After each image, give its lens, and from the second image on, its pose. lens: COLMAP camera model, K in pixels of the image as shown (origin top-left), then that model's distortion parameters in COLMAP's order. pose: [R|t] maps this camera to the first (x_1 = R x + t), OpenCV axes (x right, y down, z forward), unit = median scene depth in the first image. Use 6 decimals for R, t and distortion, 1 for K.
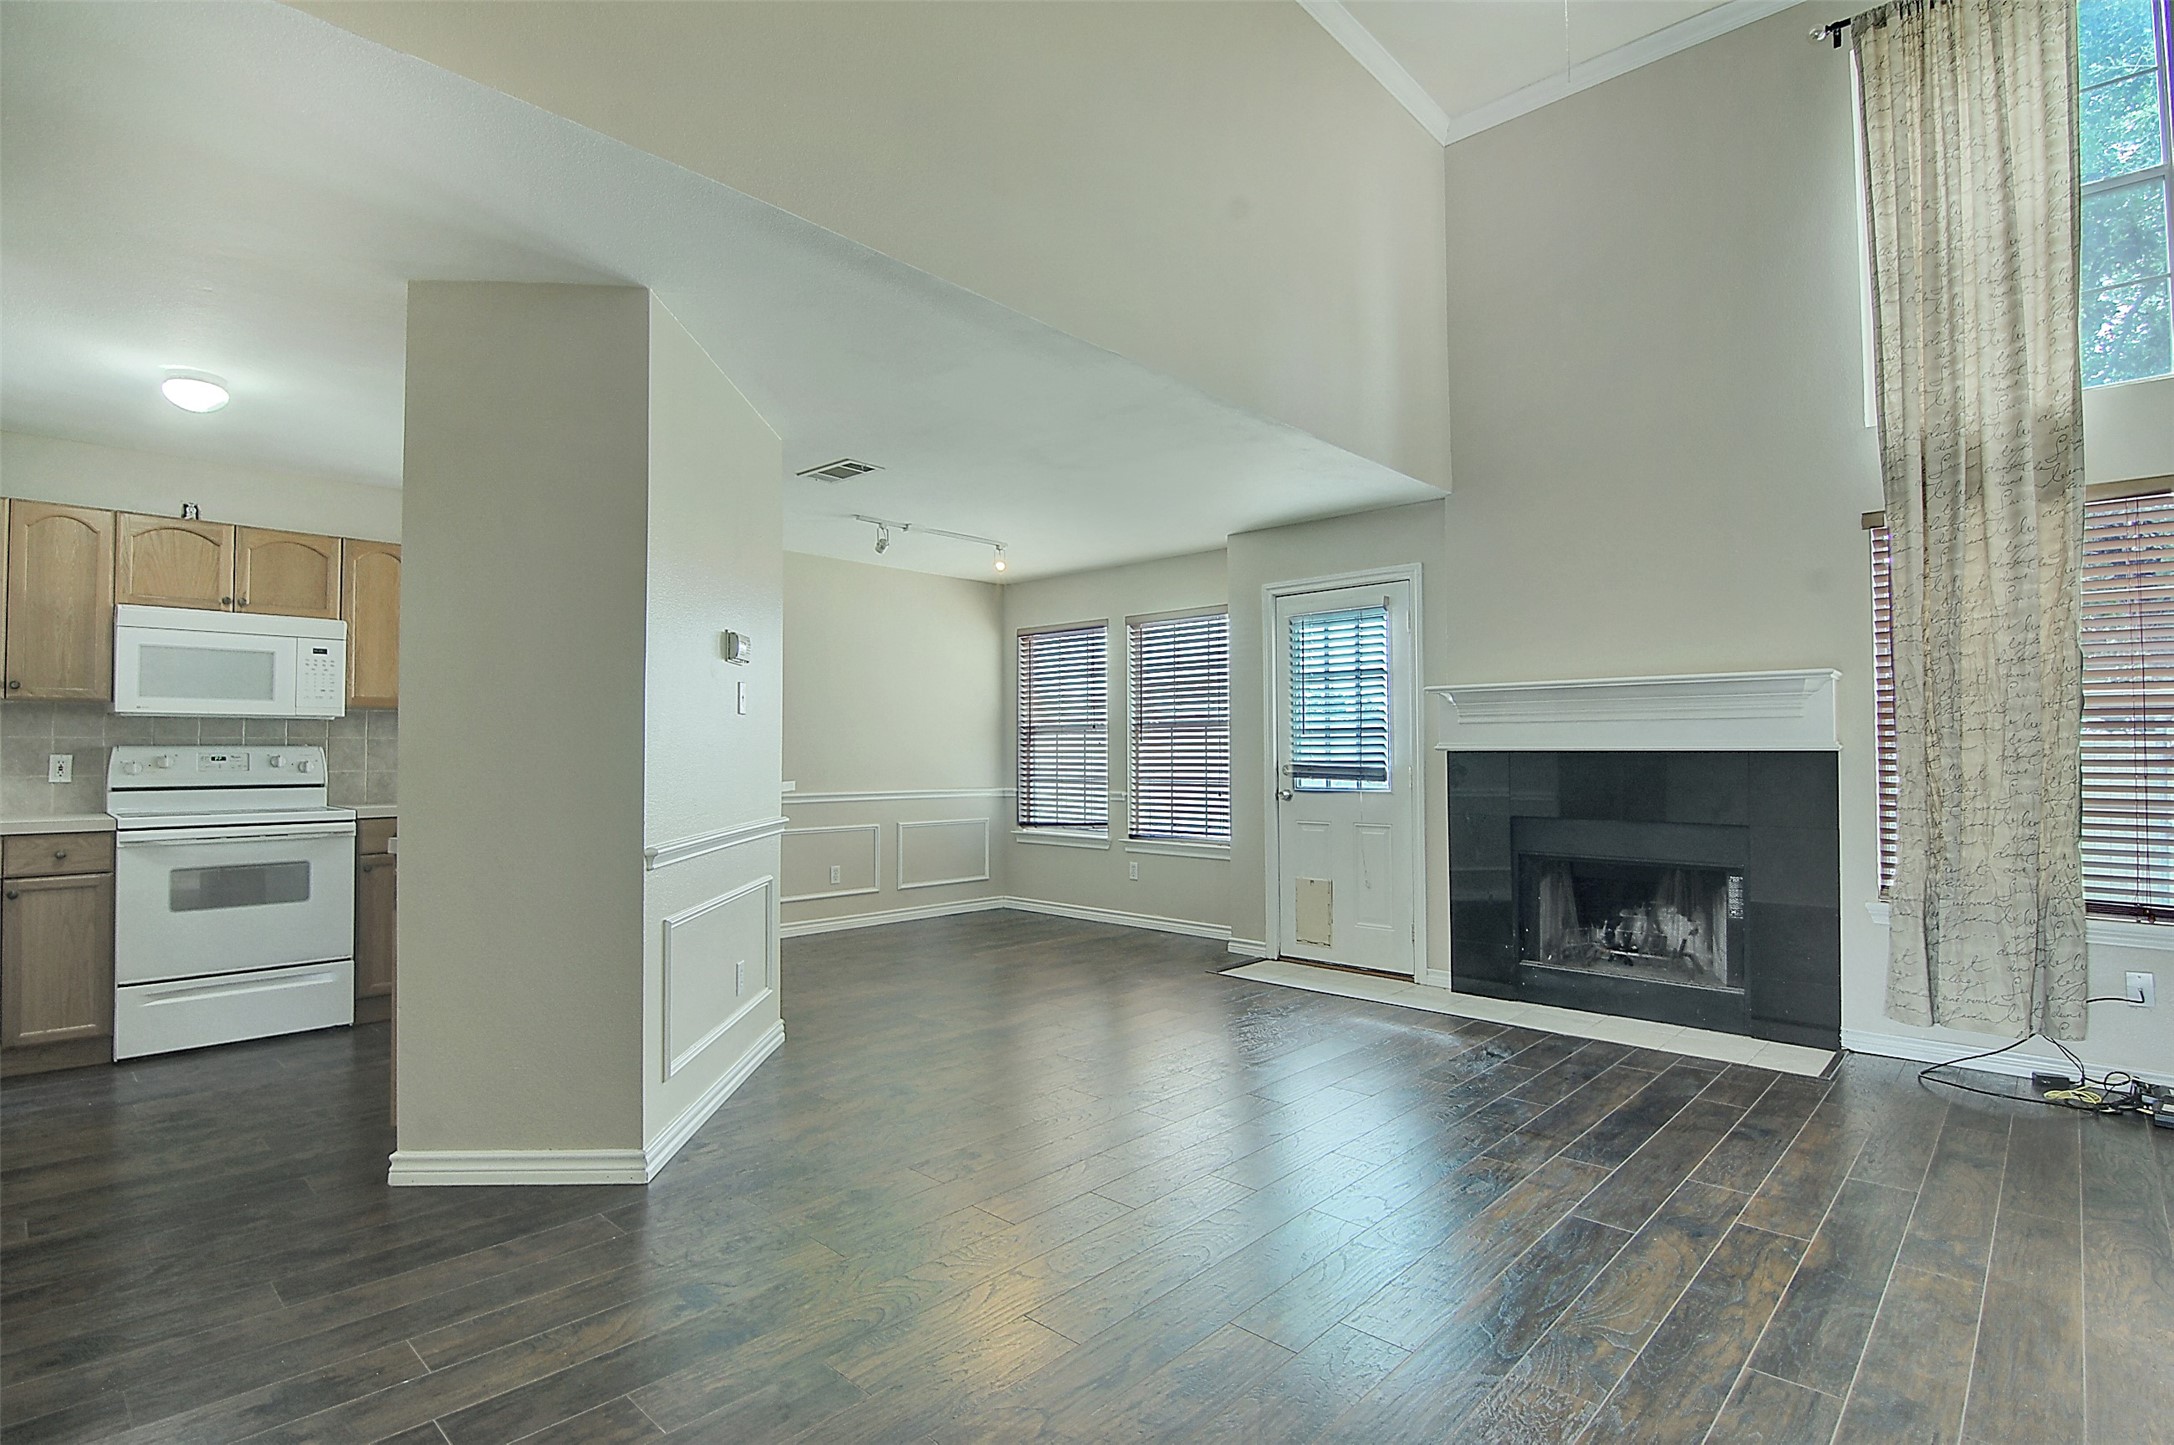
lens RADIAL K [[1052.3, 0, 1084.7], [0, 1052.3, 731.0], [0, 0, 1]] dist [-0.013981, -0.005092]
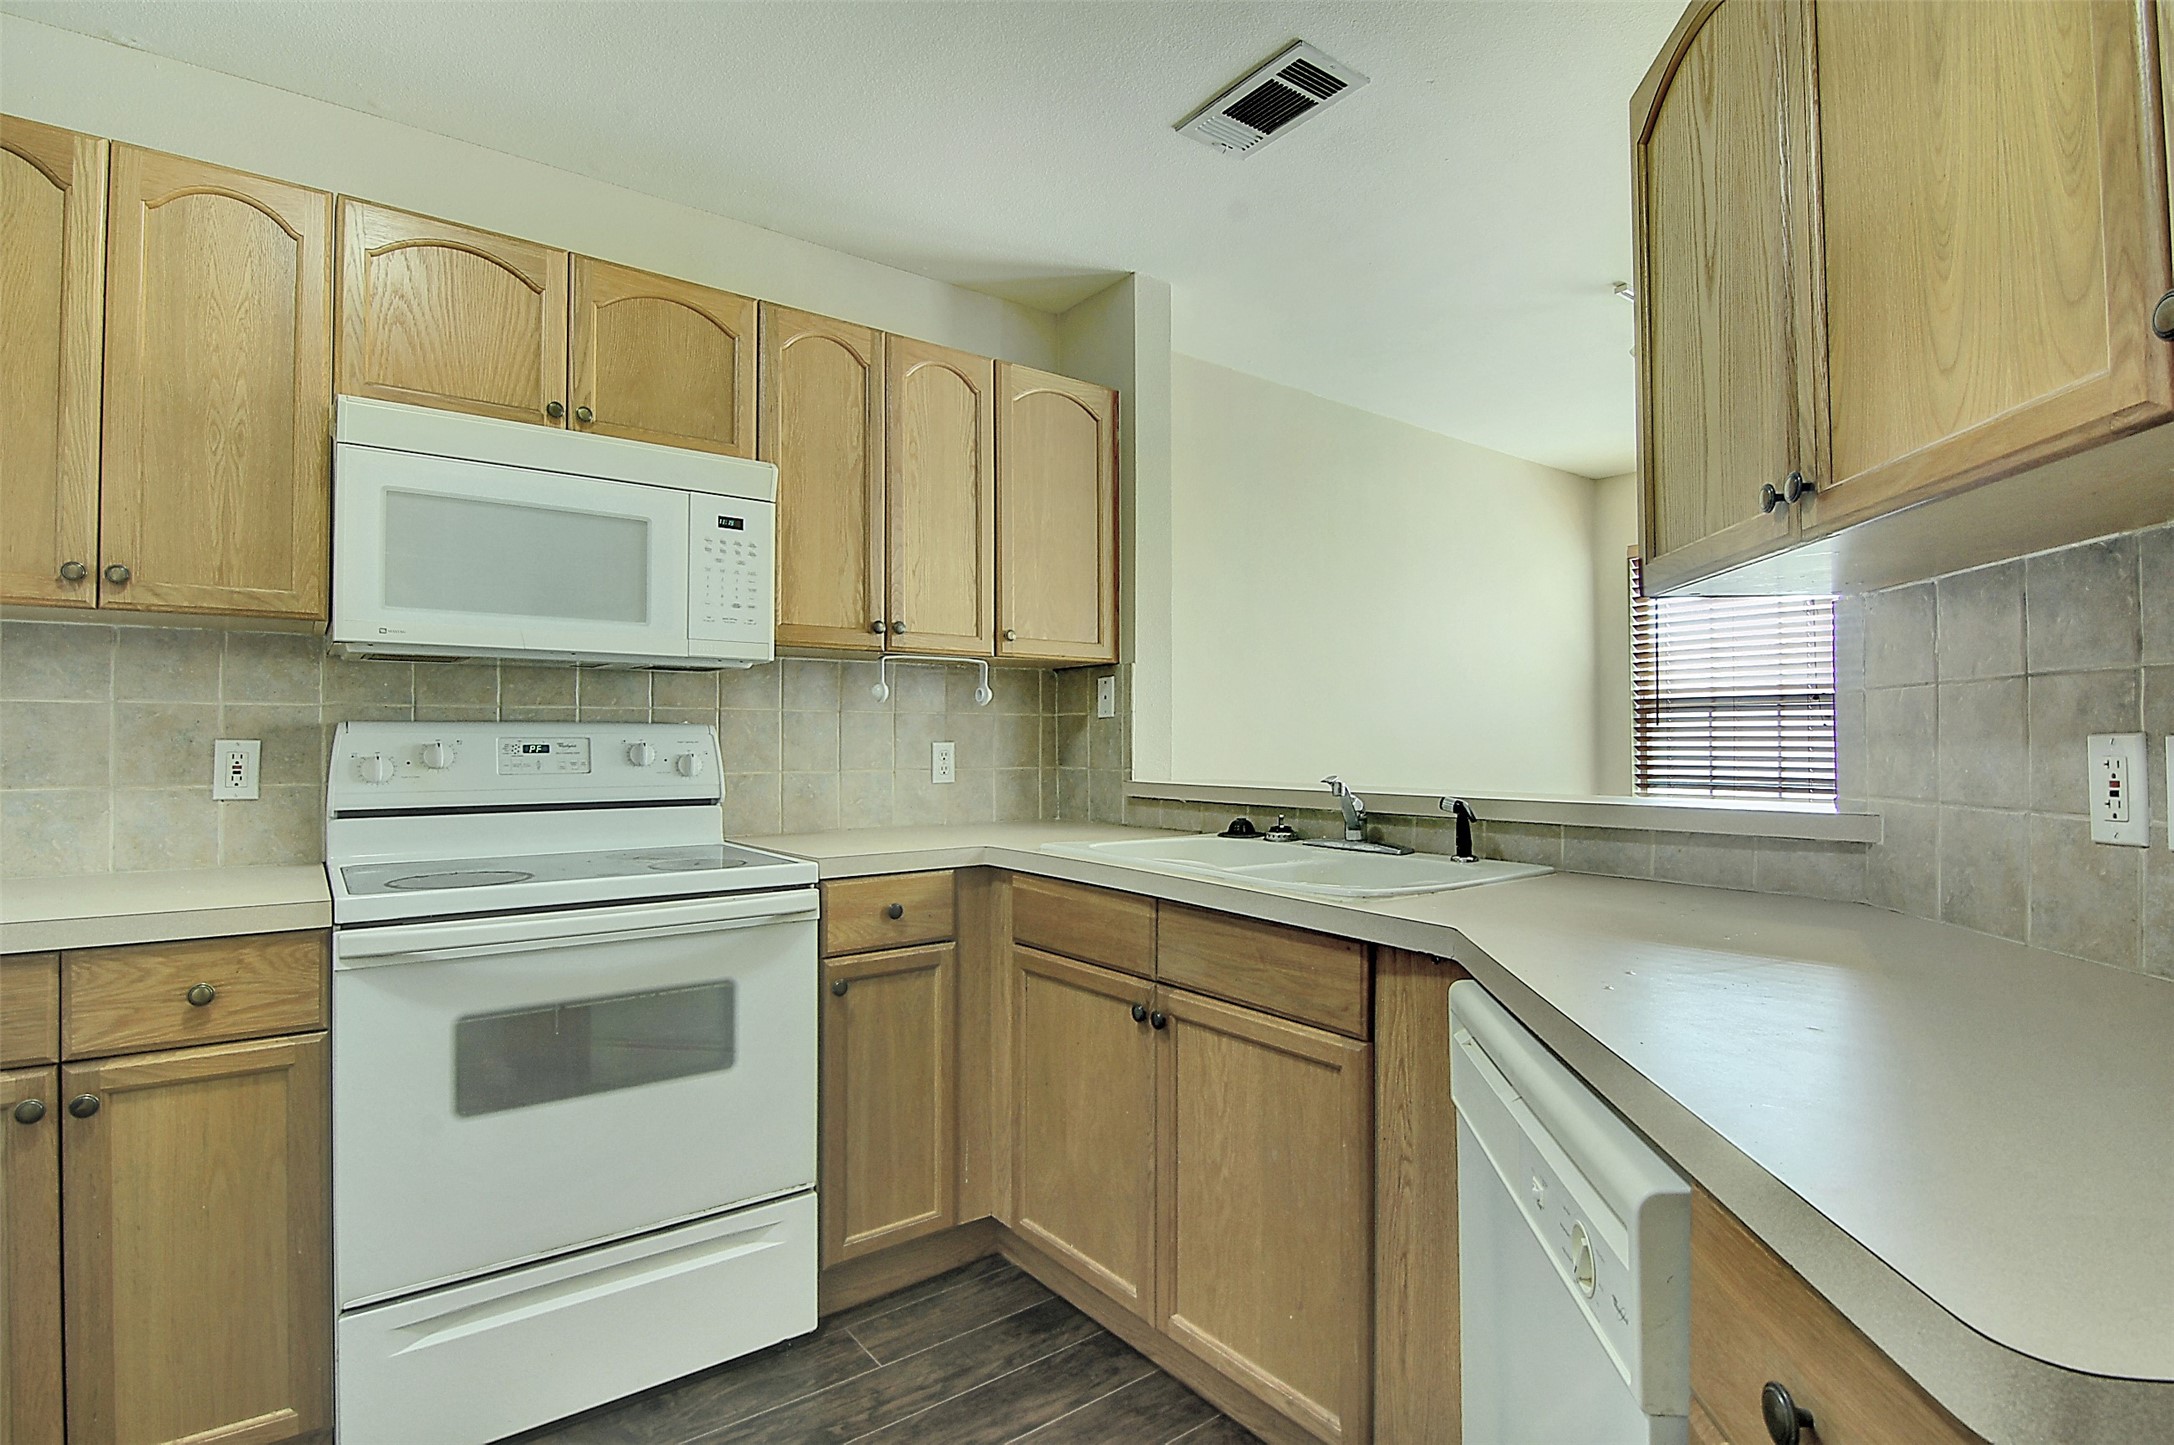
lens RADIAL K [[1052.3, 0, 1084.7], [0, 1052.3, 731.0], [0, 0, 1]] dist [-0.013981, -0.005092]
pose [[0.986078, -0.002210, -0.166267, -0.533880], [0.003811, 0.999949, 0.009309, 0.015772], [0.166238, -0.009813, 0.986037, 0.598277]]
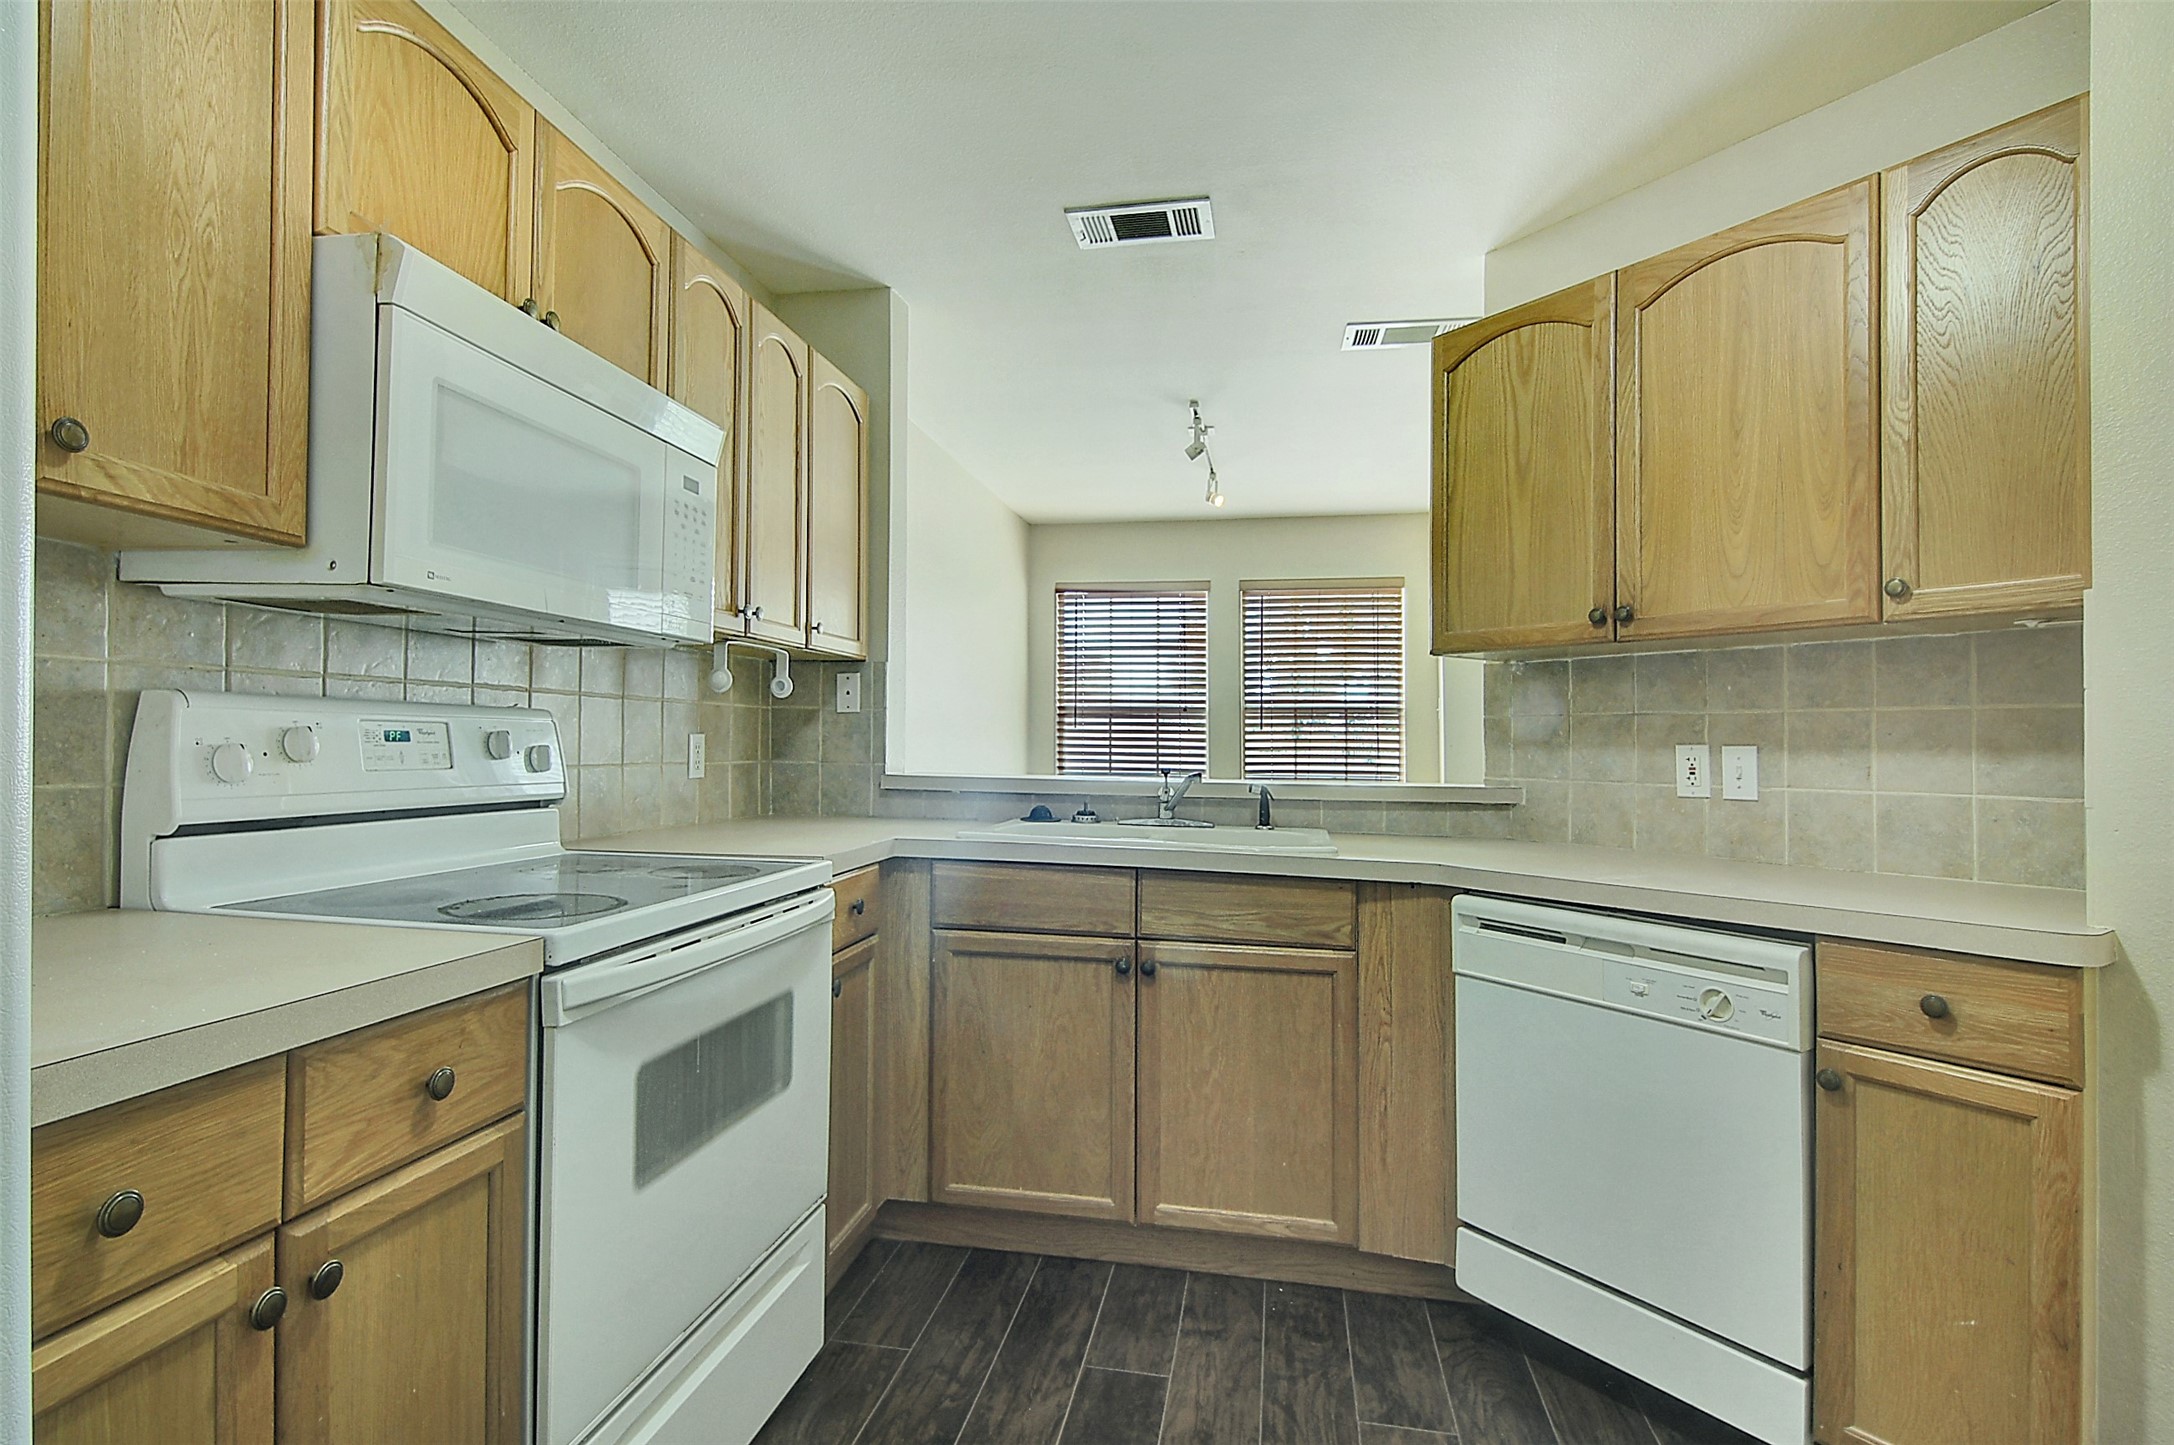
lens RADIAL K [[1052.3, 0, 1084.7], [0, 1052.3, 731.0], [0, 0, 1]] dist [-0.013981, -0.005092]
pose [[0.840705, 0.019736, 0.541133, -0.894256], [-0.026655, 0.999632, 0.004954, 0.018141], [-0.540836, -0.018588, 0.840922, 0.604357]]
